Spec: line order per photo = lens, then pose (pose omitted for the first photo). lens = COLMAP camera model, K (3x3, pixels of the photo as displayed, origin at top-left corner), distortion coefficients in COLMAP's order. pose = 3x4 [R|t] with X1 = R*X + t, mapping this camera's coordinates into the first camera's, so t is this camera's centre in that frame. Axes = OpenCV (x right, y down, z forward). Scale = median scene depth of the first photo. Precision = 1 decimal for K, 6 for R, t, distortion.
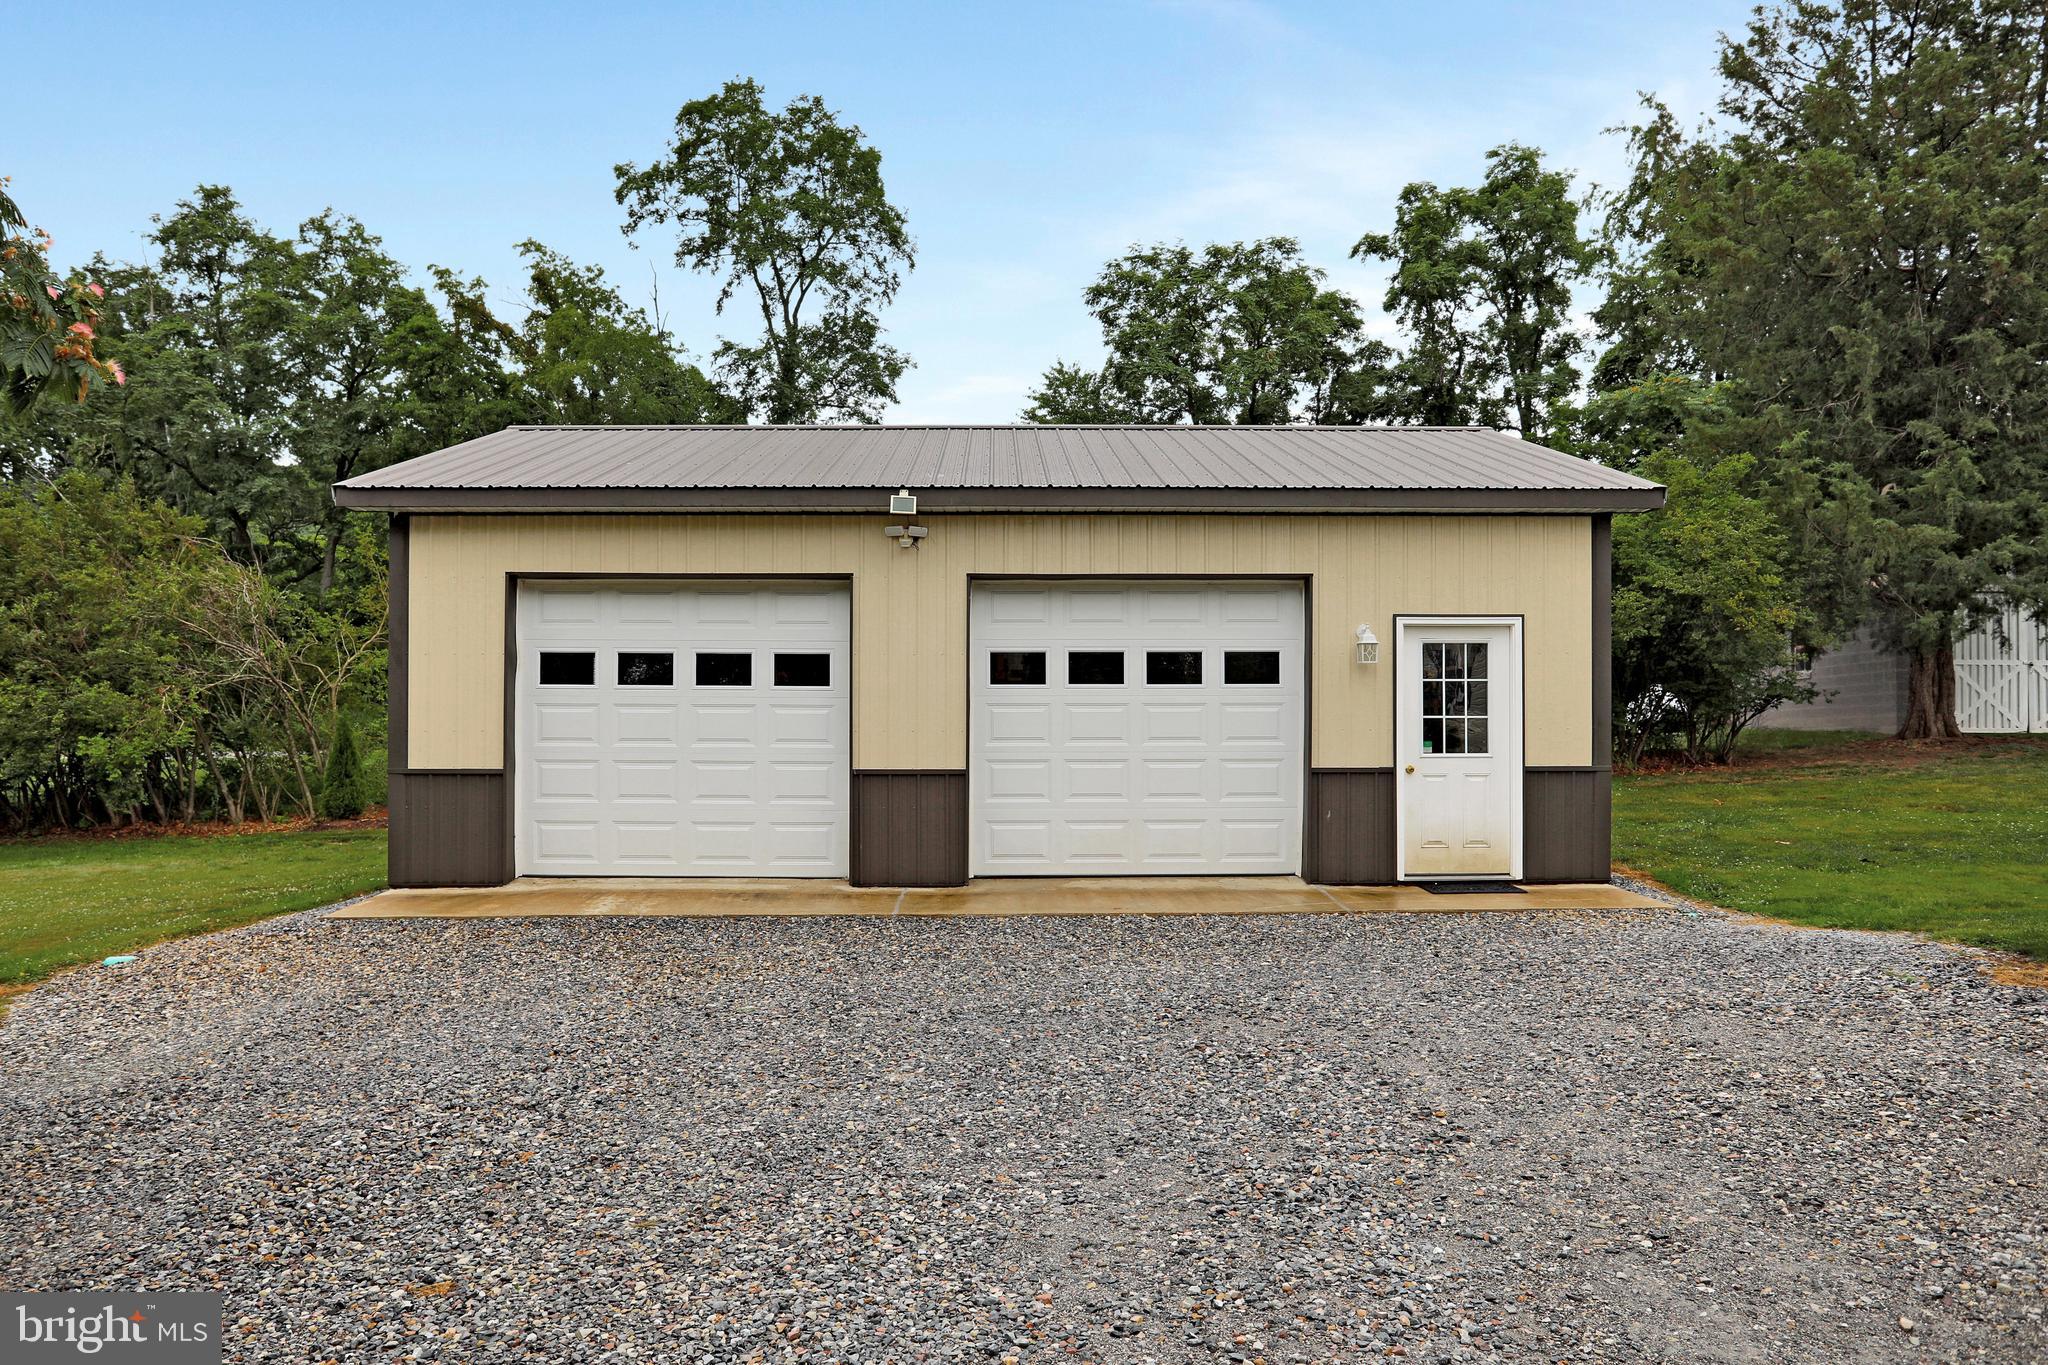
lens RADIAL K [[1379.1, 0, 1024.0], [0, 1379.1, 682.5], [0, 0, 1]] dist [-0.045469, 0.037543]
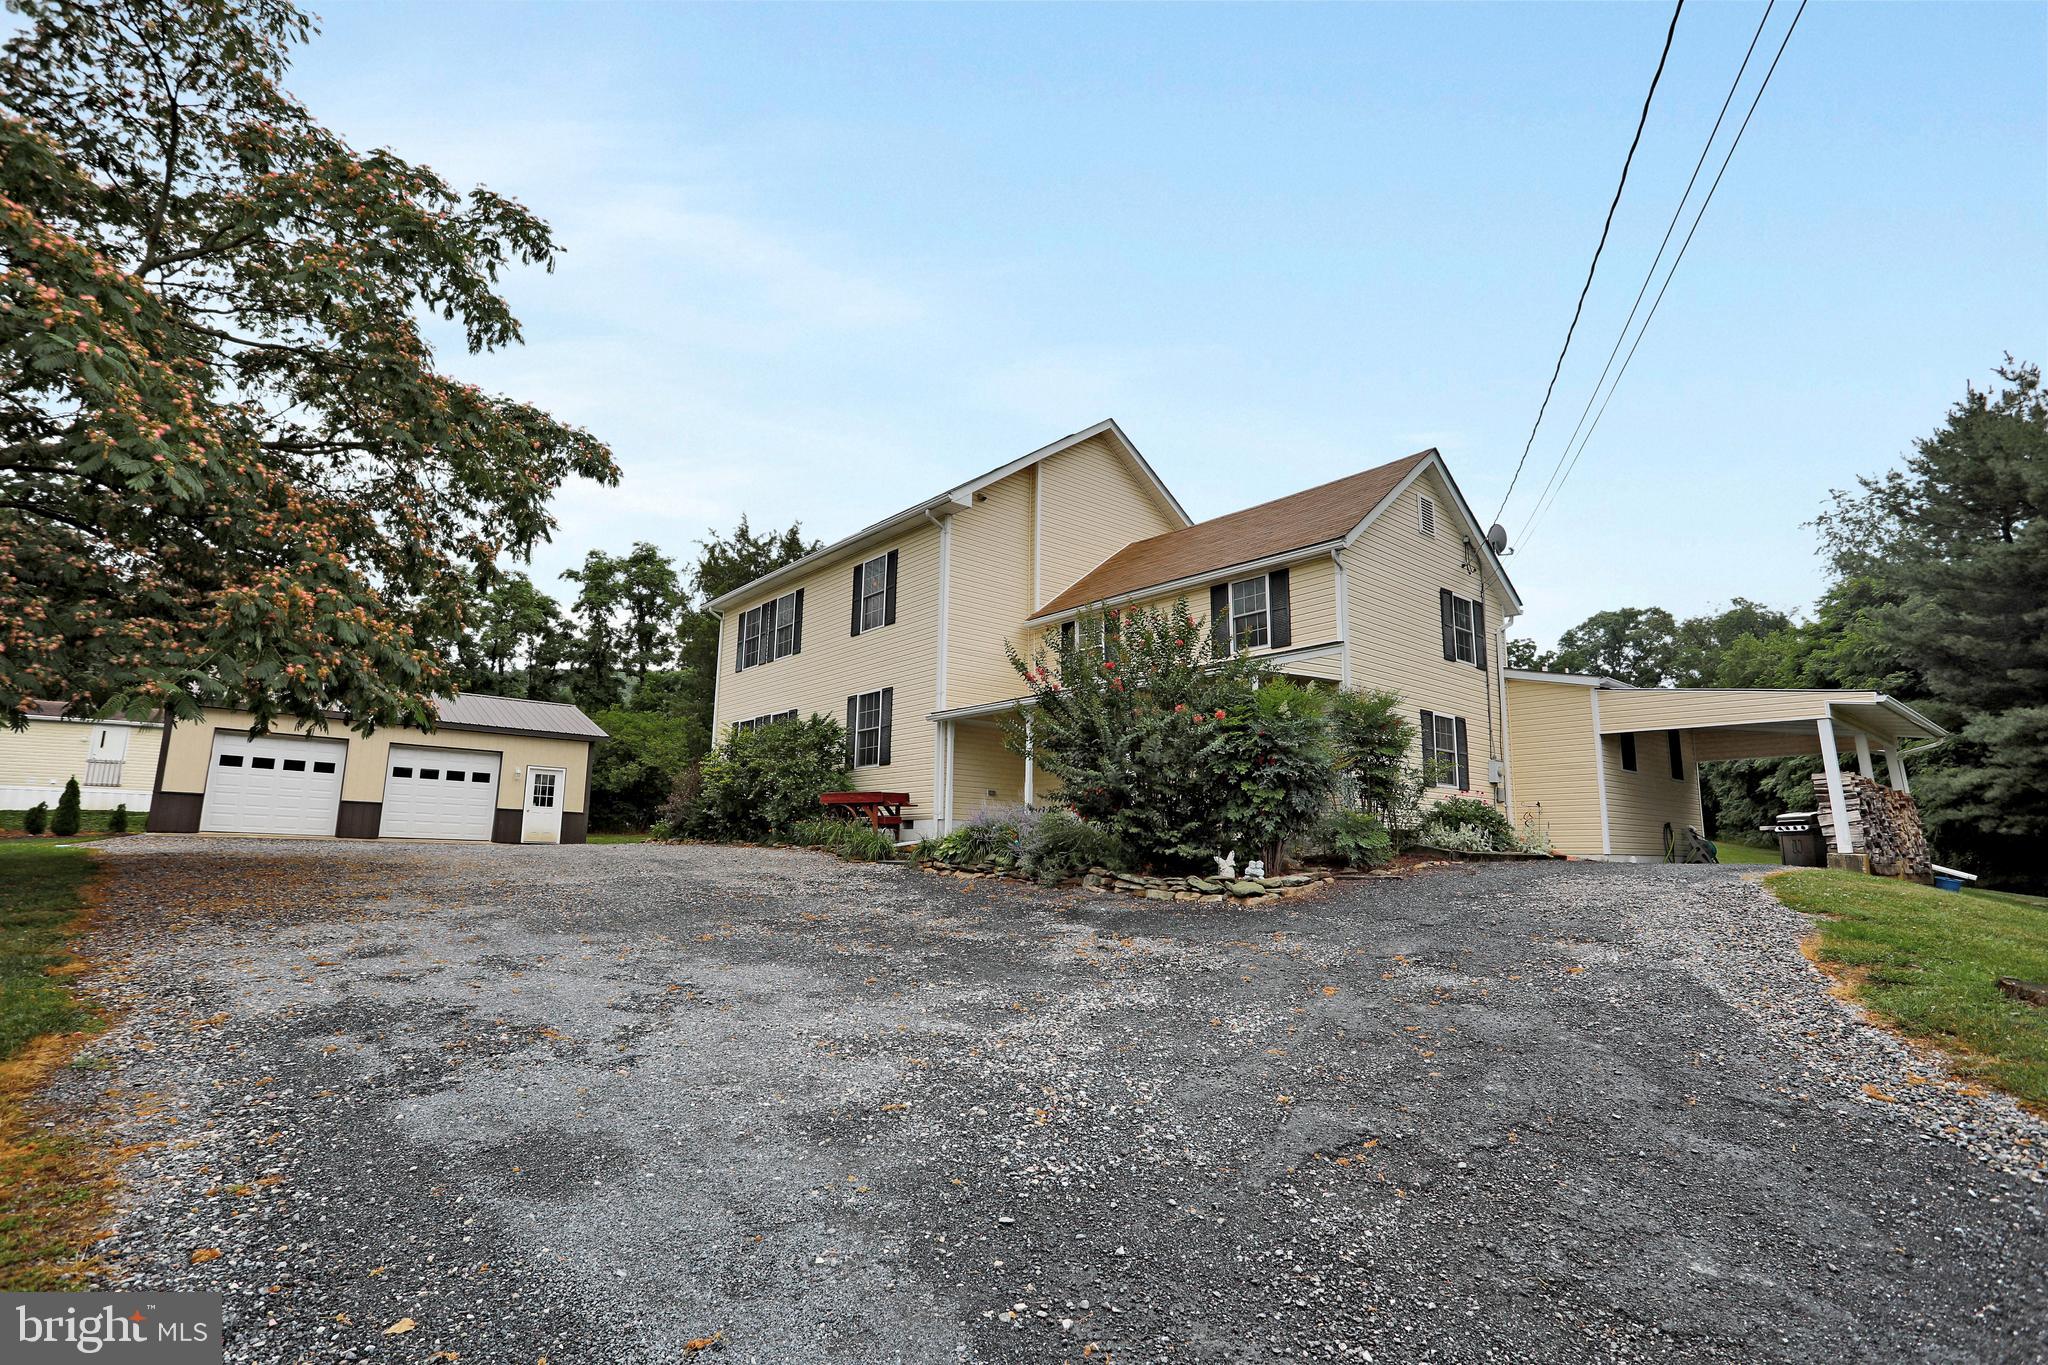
lens RADIAL K [[1017.0, 0, 1024.0], [0, 1017.0, 682.5], [0, 0, 1]] dist [-0.066308, 0.025563]
pose [[0.785640, 0.122101, 0.606516, -0.187075], [-0.036290, 0.987739, -0.151839, 0.051342], [-0.617619, 0.097280, 0.780438, -1.084723]]
